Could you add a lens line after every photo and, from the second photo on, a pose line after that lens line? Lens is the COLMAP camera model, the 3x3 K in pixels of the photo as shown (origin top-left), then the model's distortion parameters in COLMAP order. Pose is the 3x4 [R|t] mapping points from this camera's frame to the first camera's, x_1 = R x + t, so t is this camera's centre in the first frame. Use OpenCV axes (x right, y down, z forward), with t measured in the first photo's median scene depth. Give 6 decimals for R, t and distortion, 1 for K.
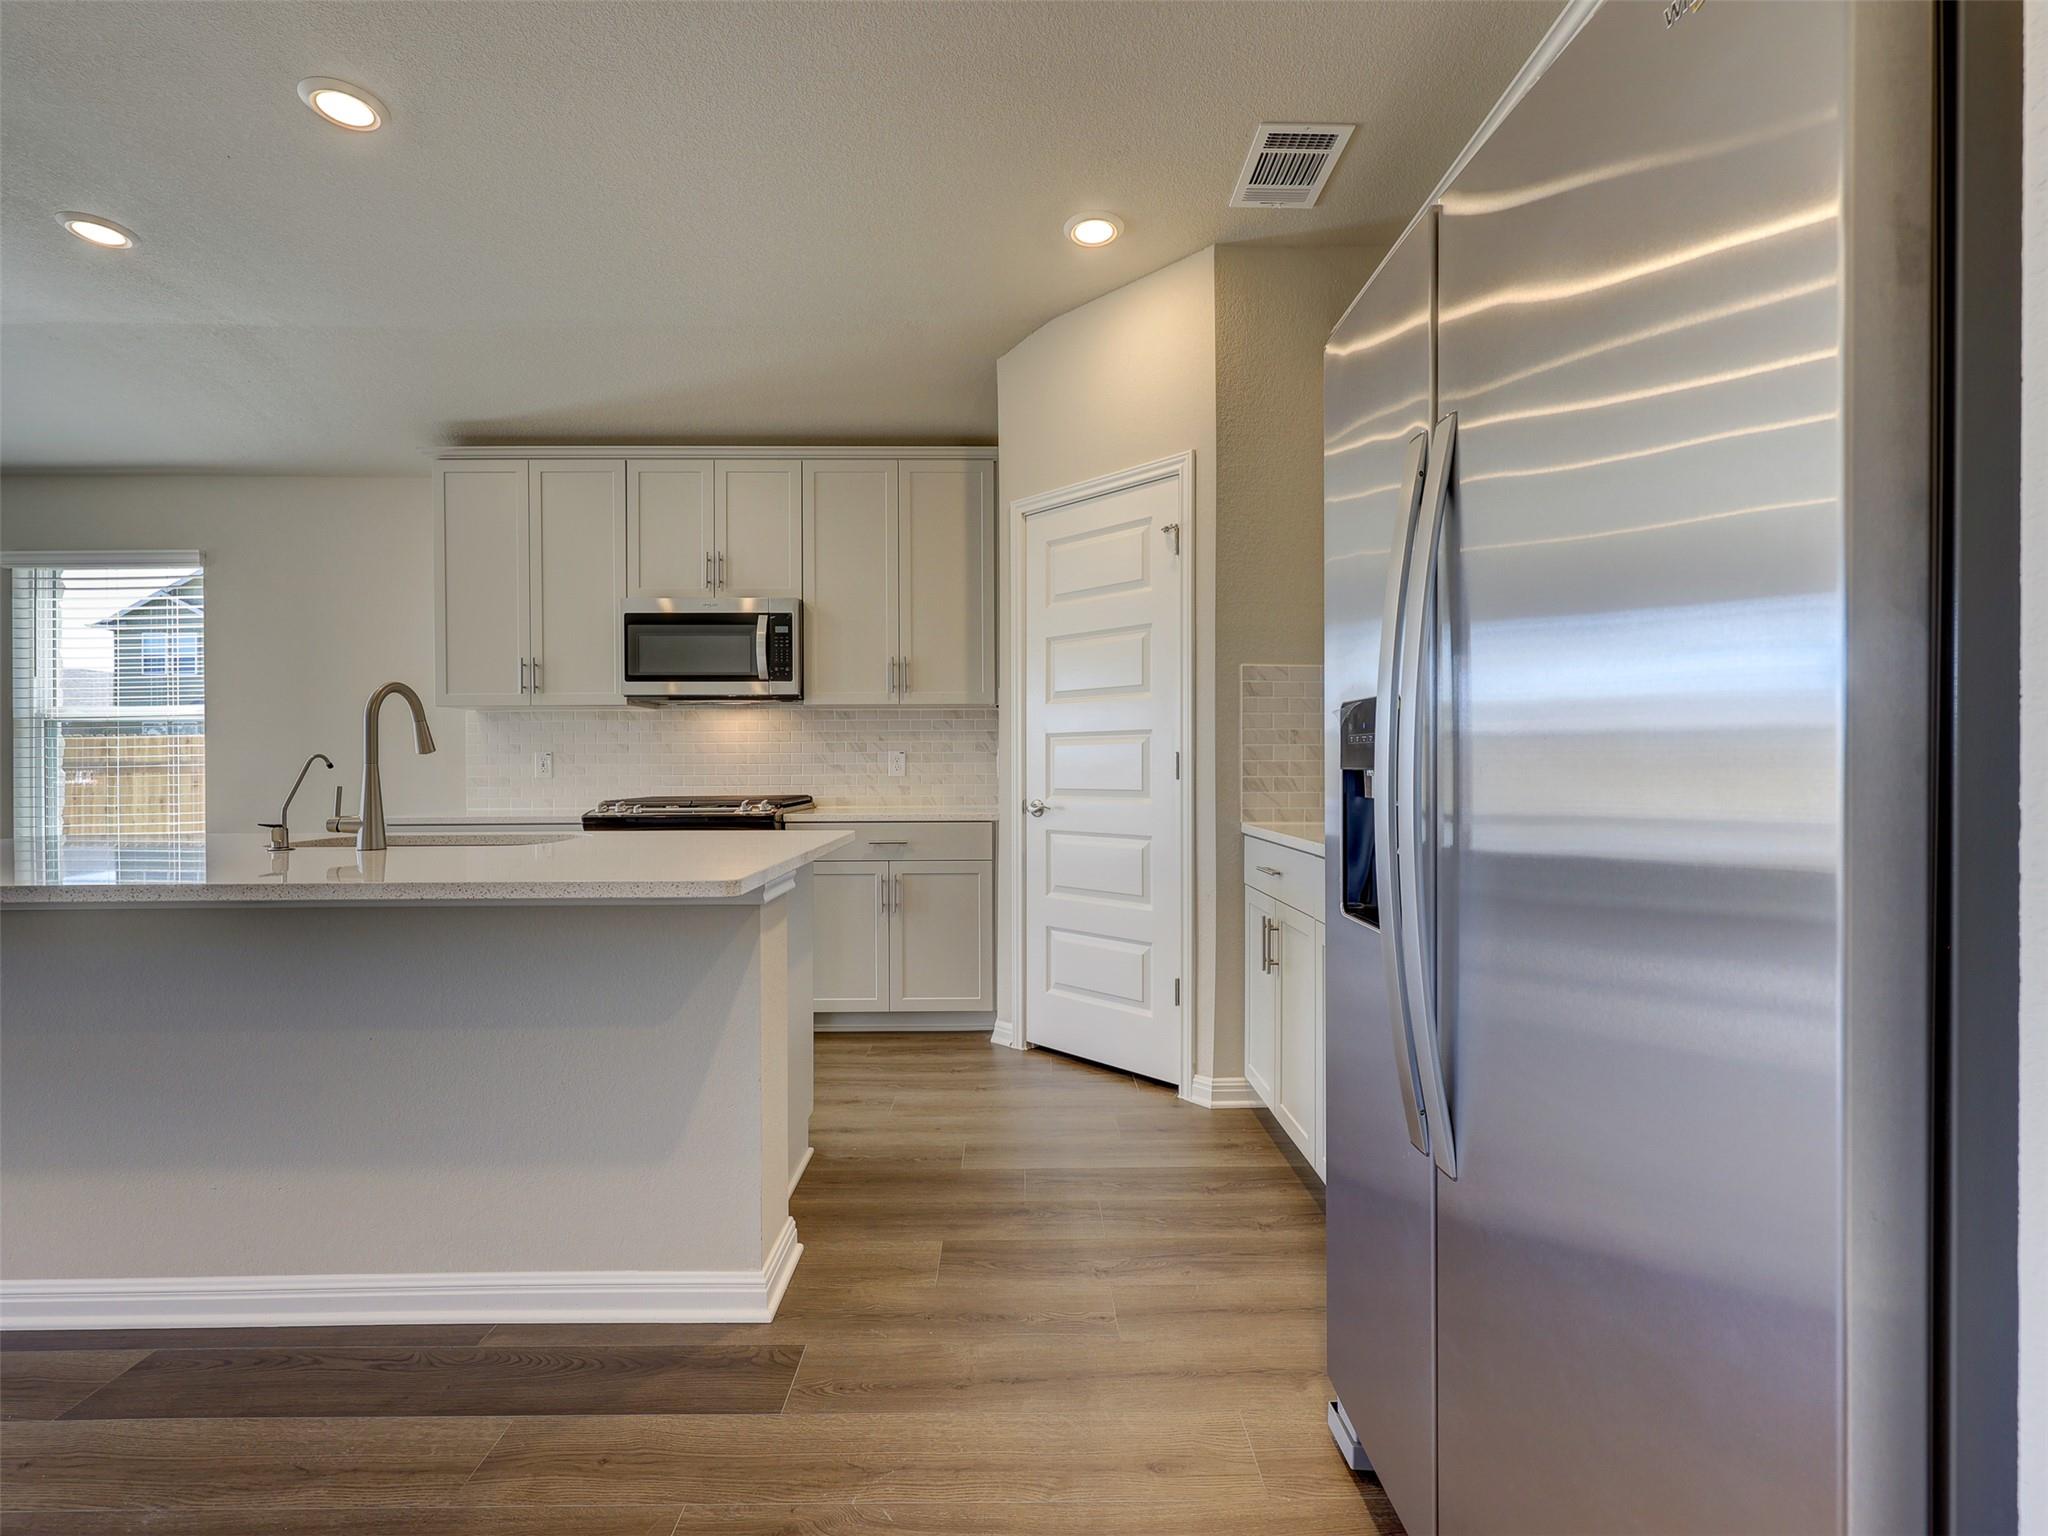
lens RADIAL K [[923.9, 0, 1026.5], [0, 923.9, 767.2], [0, 0, 1]] dist [0.000578, 0.000256]
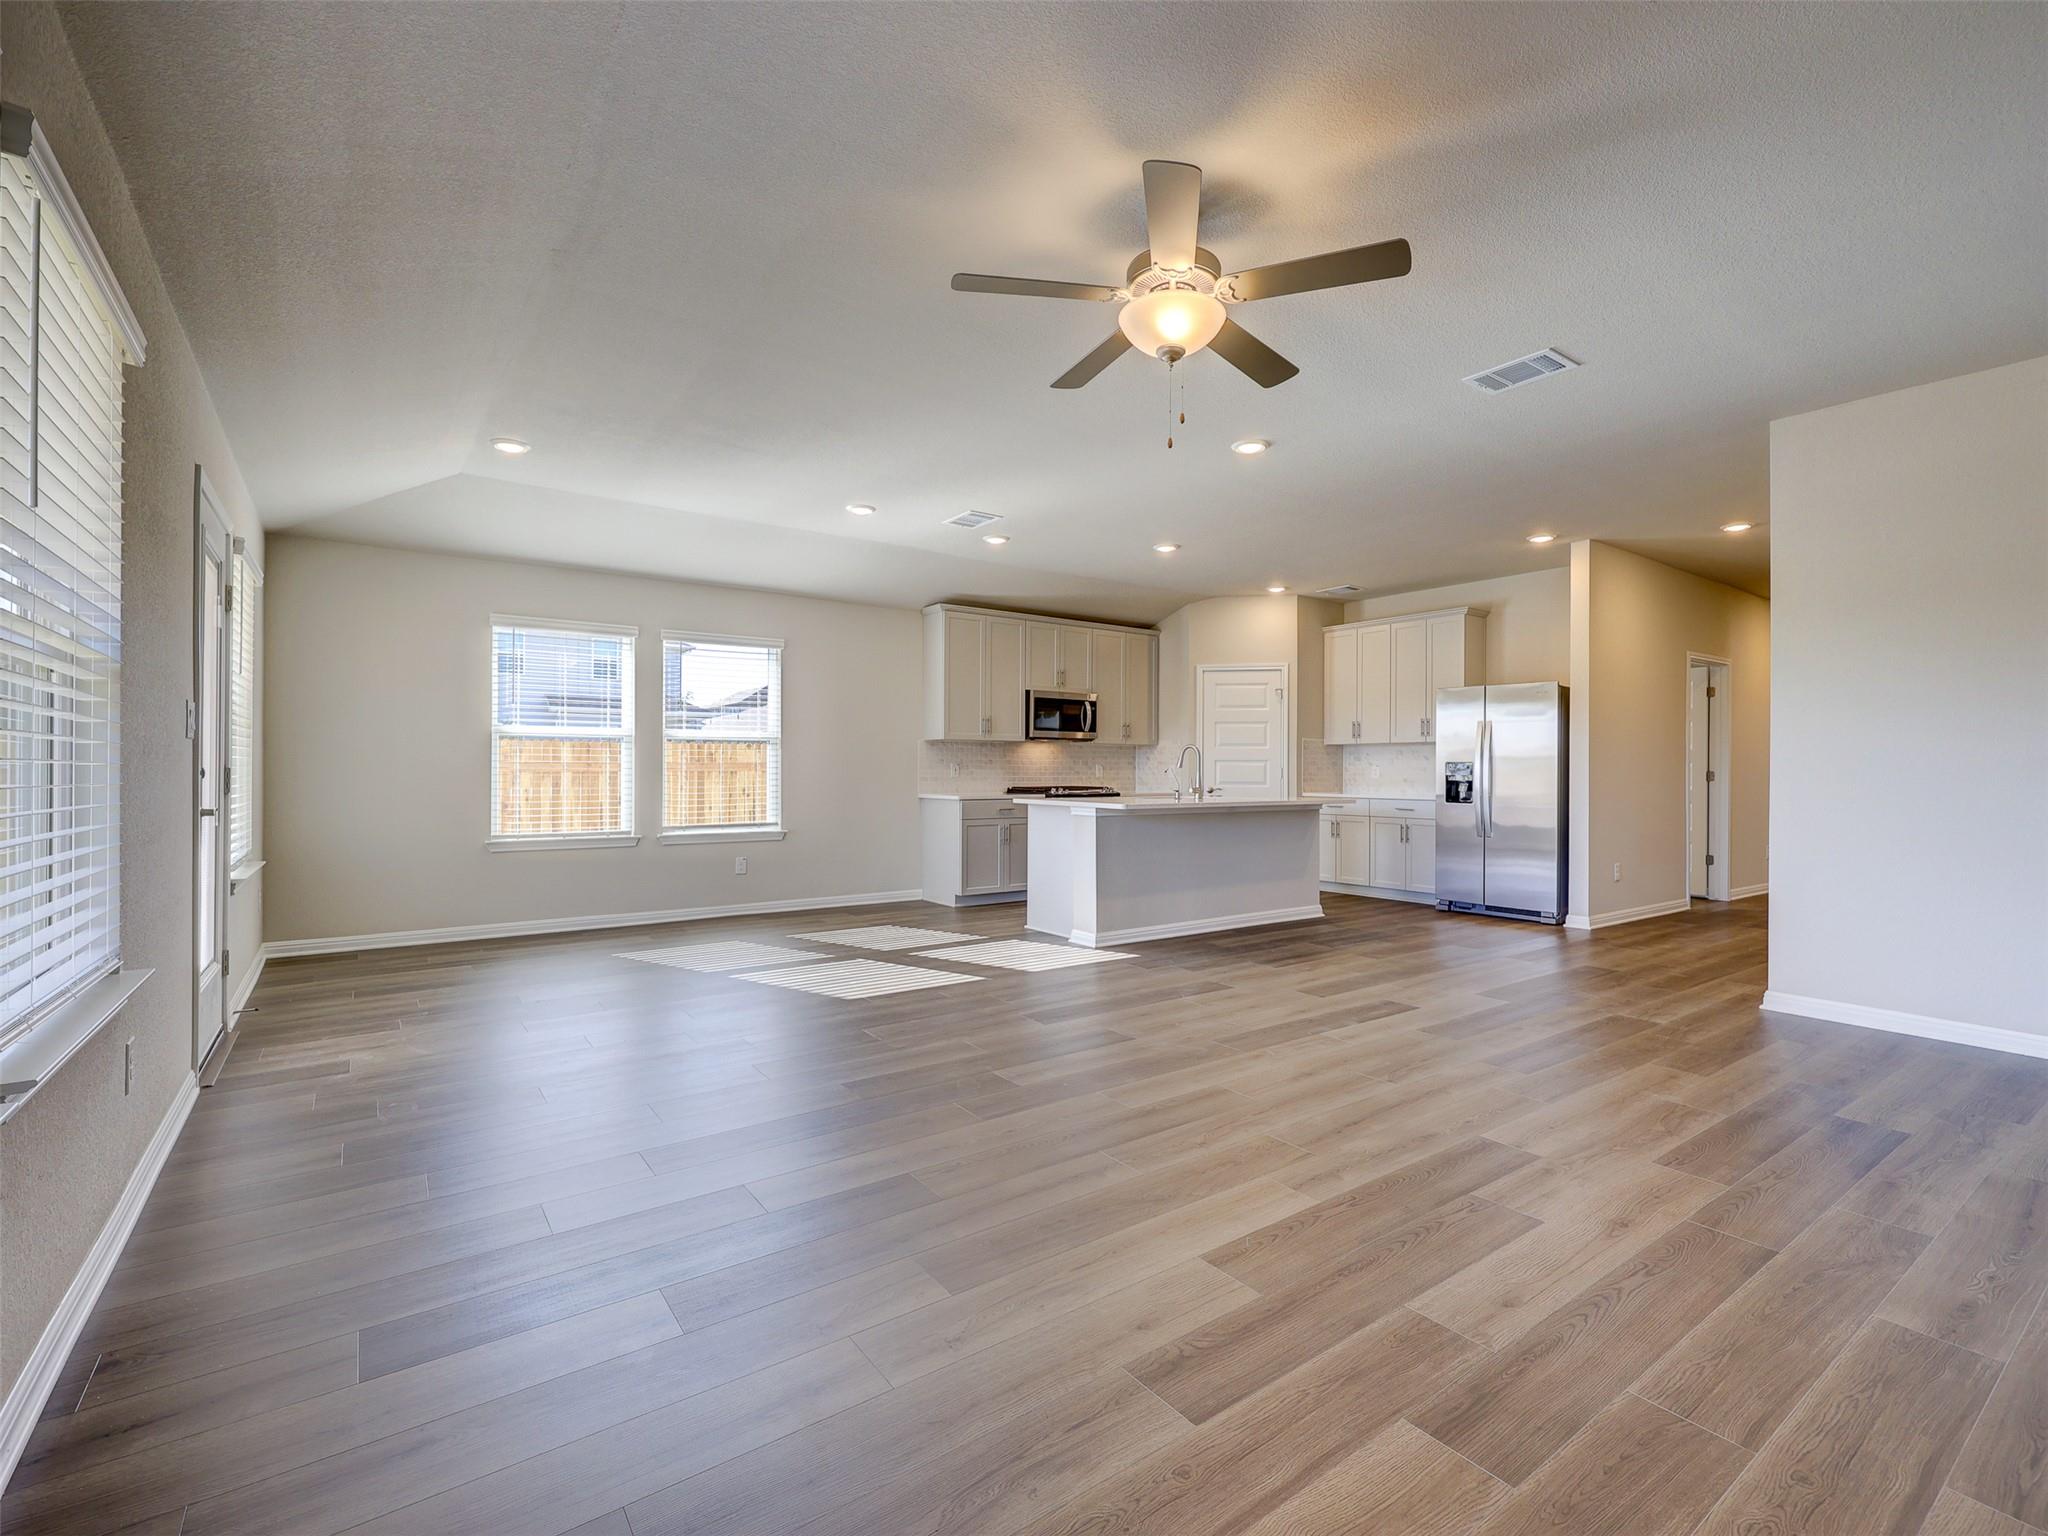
lens RADIAL K [[923.9, 0, 1026.5], [0, 923.9, 767.2], [0, 0, 1]] dist [0.000578, 0.000256]
pose [[0.818893, 0.010888, 0.573842, -1.639660], [-0.006229, 0.999930, -0.010084, 0.010350], [-0.573912, 0.004683, 0.818904, -0.679132]]
